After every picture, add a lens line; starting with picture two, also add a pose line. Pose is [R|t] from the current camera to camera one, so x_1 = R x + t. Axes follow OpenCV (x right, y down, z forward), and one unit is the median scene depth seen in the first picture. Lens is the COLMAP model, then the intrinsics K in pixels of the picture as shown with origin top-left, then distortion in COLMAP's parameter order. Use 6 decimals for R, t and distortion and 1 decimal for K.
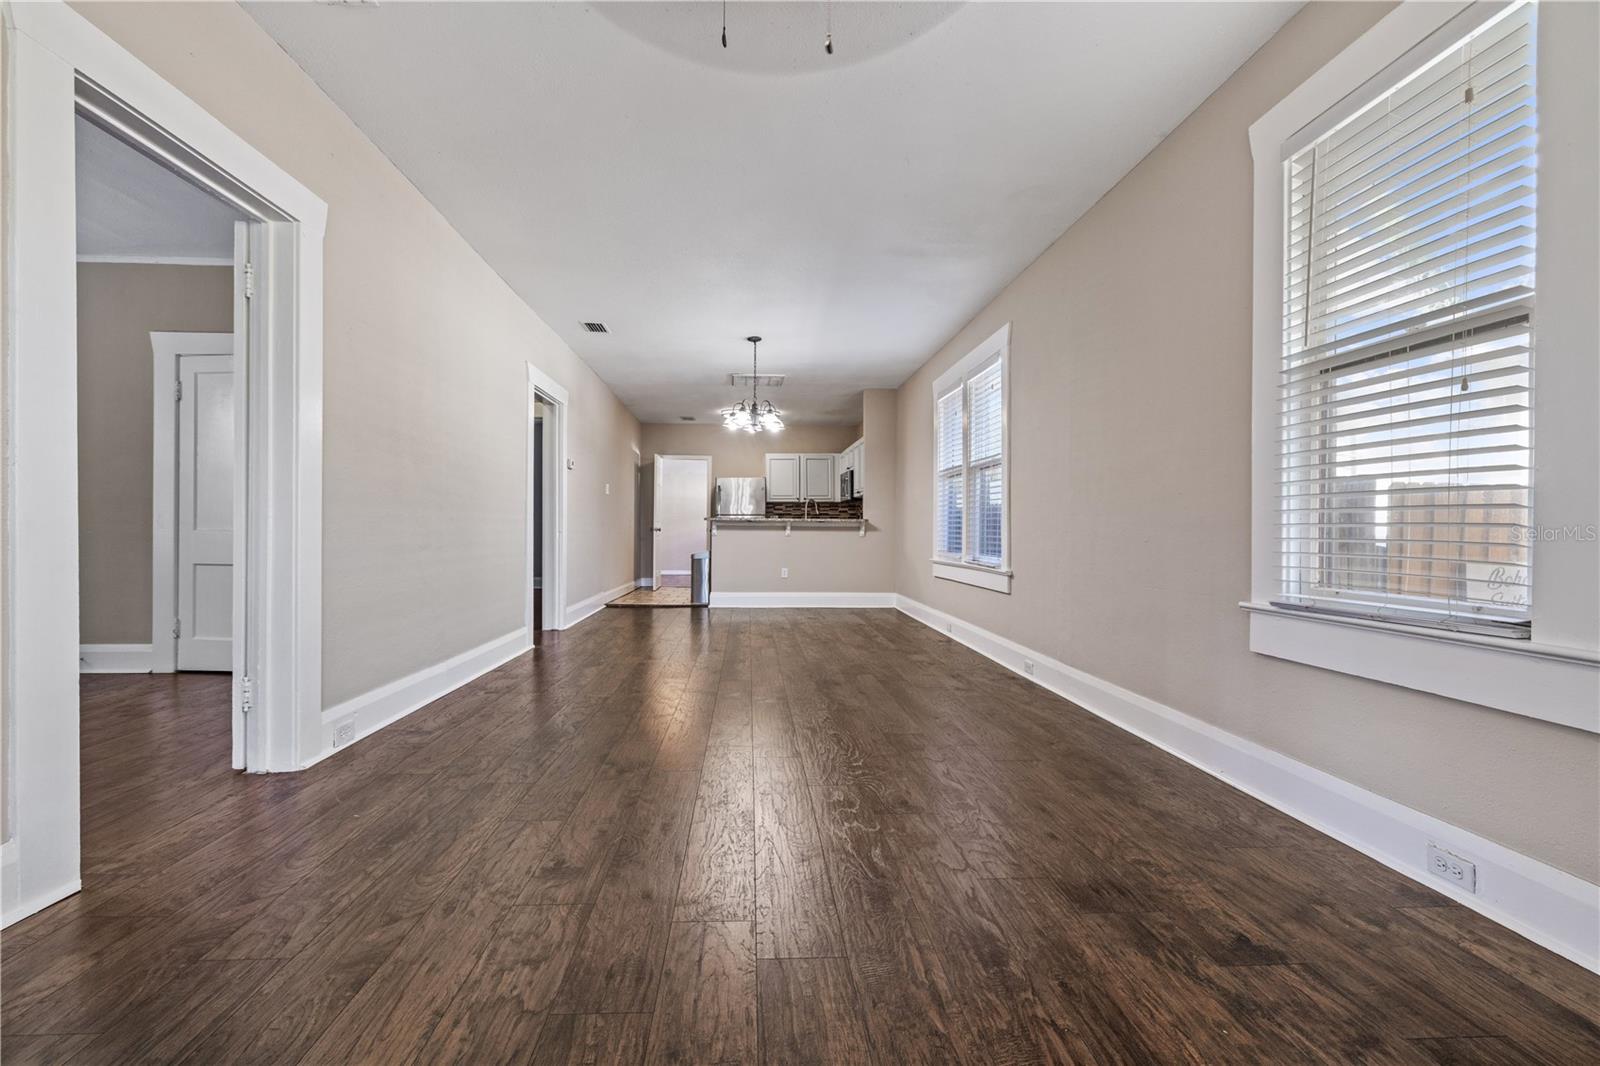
lens RADIAL K [[689.2, 0, 786.7], [0, 689.2, 538.0], [0, 0, 1]] dist [0.000176, 0.000493]
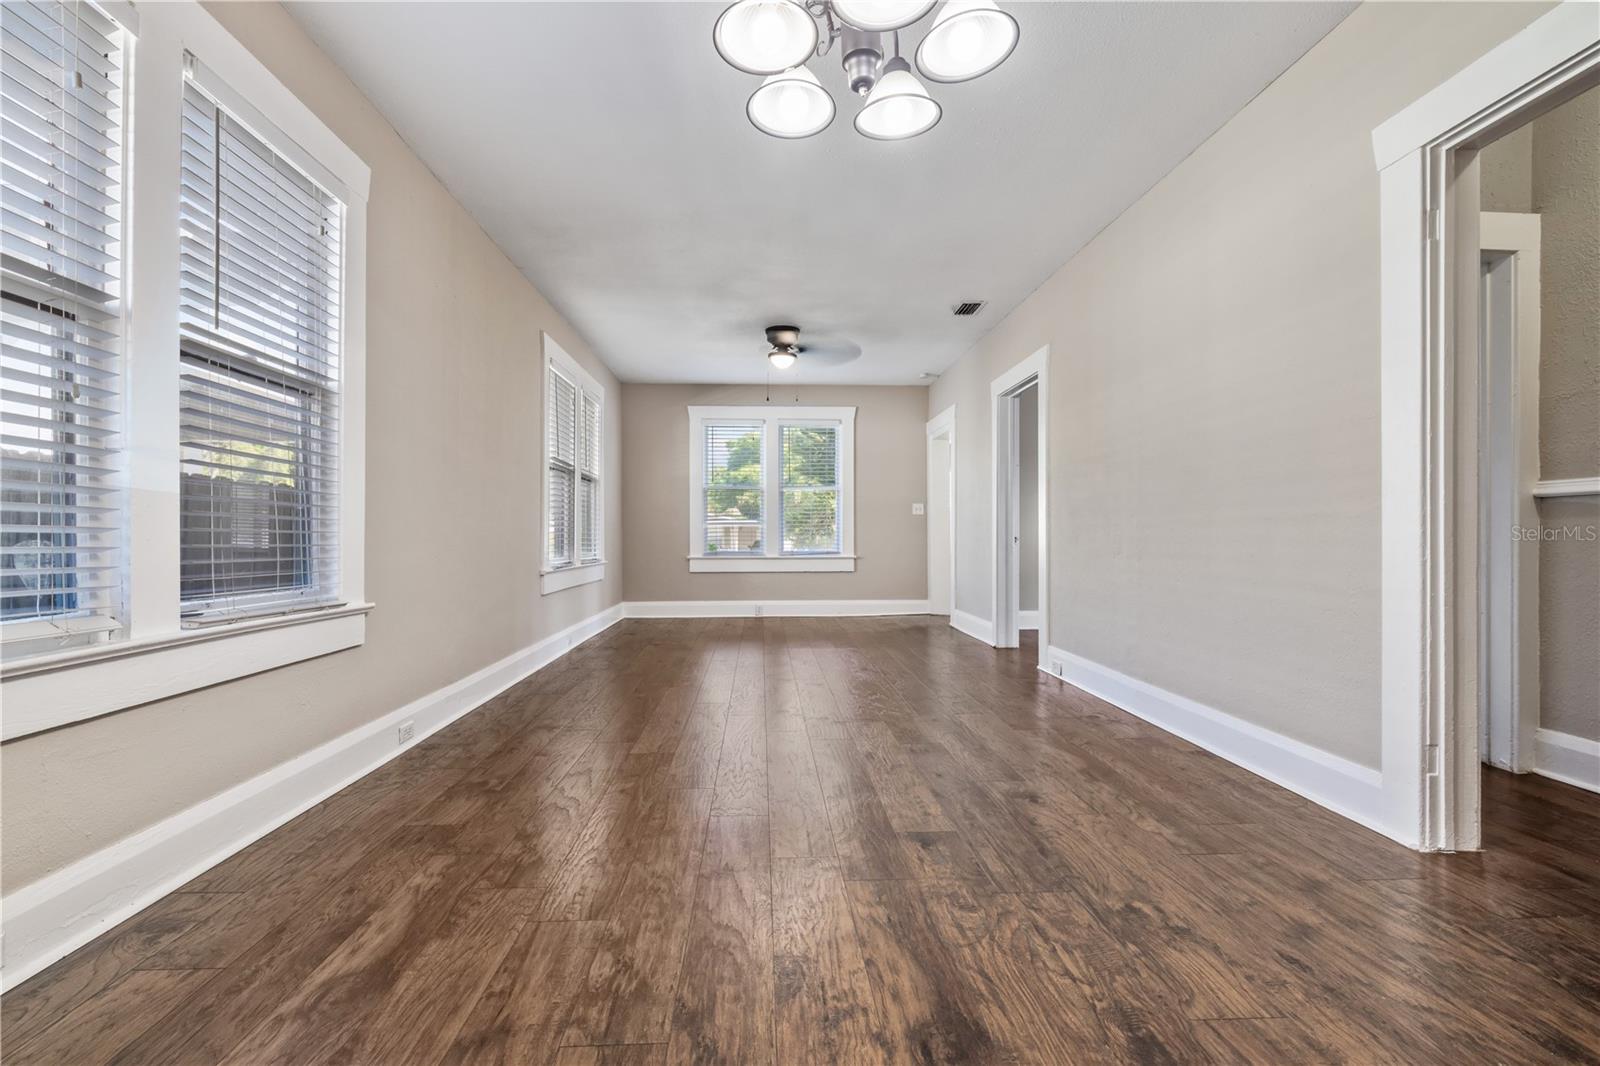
lens RADIAL K [[689.2, 0, 800.4], [0, 689.2, 532.6], [0, 0, 1]] dist [0.000176, 0.000493]
pose [[-0.999864, 0.005157, 0.015656, 0.760000], [0.005020, 0.999949, -0.008782, 0.003905], [-0.015700, -0.008702, -0.999839, 2.002857]]
